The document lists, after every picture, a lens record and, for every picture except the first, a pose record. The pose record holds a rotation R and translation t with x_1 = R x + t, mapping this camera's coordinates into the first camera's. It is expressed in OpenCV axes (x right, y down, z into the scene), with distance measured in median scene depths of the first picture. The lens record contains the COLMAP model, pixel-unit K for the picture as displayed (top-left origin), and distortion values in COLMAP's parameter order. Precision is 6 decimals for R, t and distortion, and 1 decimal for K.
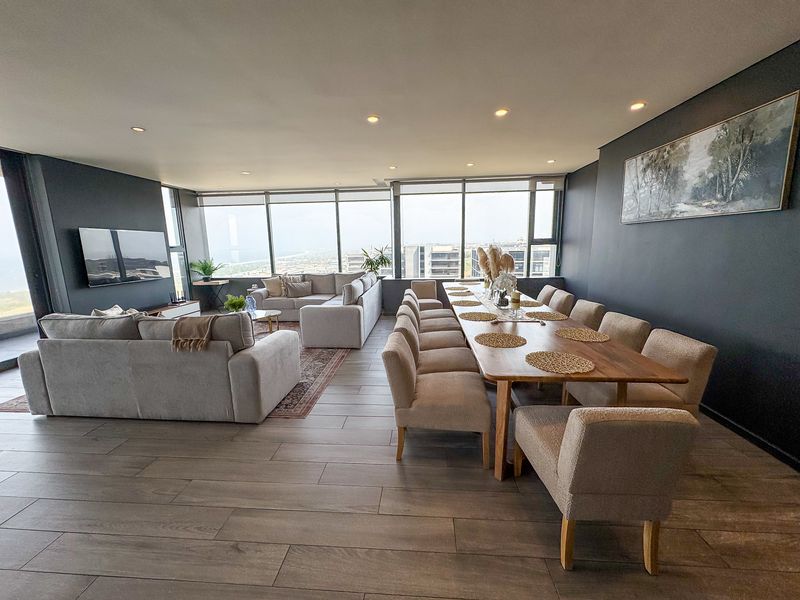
lens RADIAL K [[317.9, 0, 400.1], [0, 317.9, 299.8], [0, 0, 1]] dist [-0.002175, 0.000670]
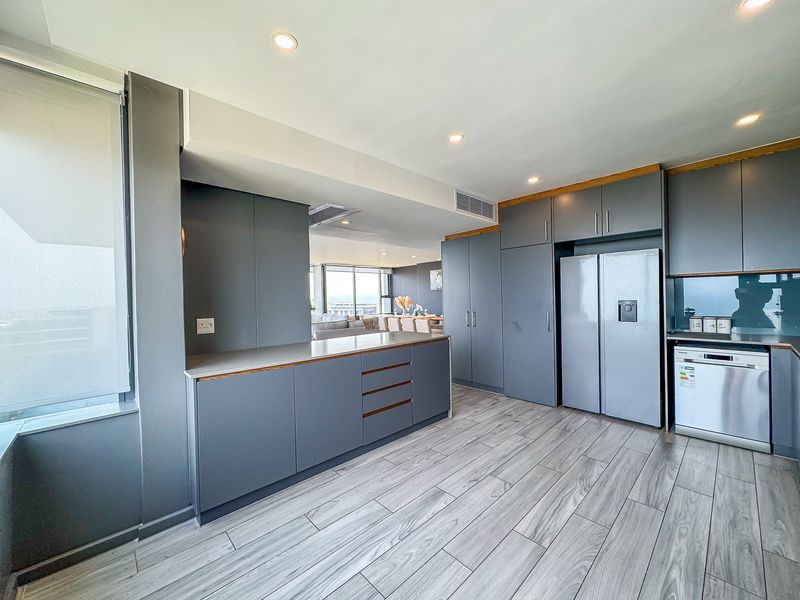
lens RADIAL K [[317.9, 0, 396.2], [0, 317.9, 301.0], [0, 0, 1]] dist [-0.002175, 0.000670]
pose [[0.684932, -0.004356, 0.728594, -1.077420], [0.138191, 0.982608, -0.124035, 0.121949], [-0.715382, 0.185640, 0.673622, -0.492794]]
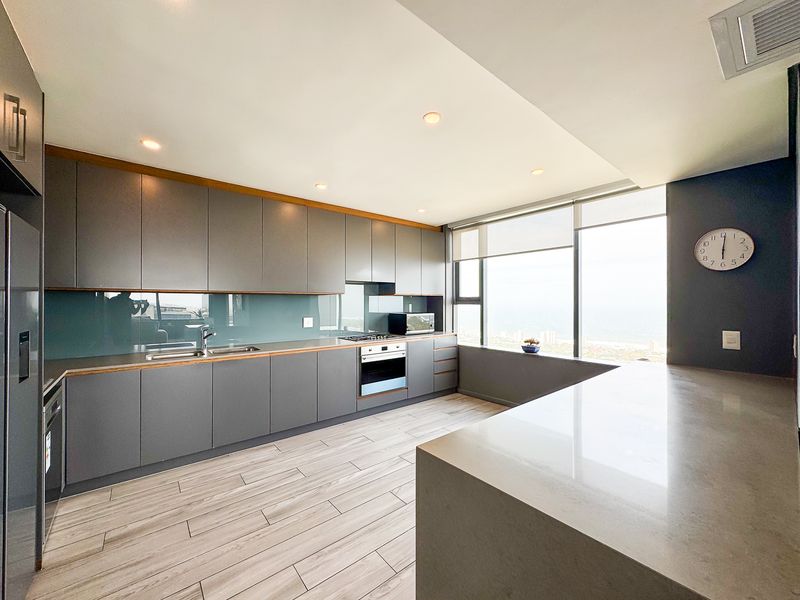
lens RADIAL K [[317.9, 0, 400.0], [0, 317.9, 299.4], [0, 0, 1]] dist [-0.002175, 0.000670]
pose [[-0.725978, 0.011069, -0.687629, -0.464121], [-0.112092, 0.984595, 0.134193, 0.023552], [0.678521, 0.174499, -0.713554, -0.060430]]
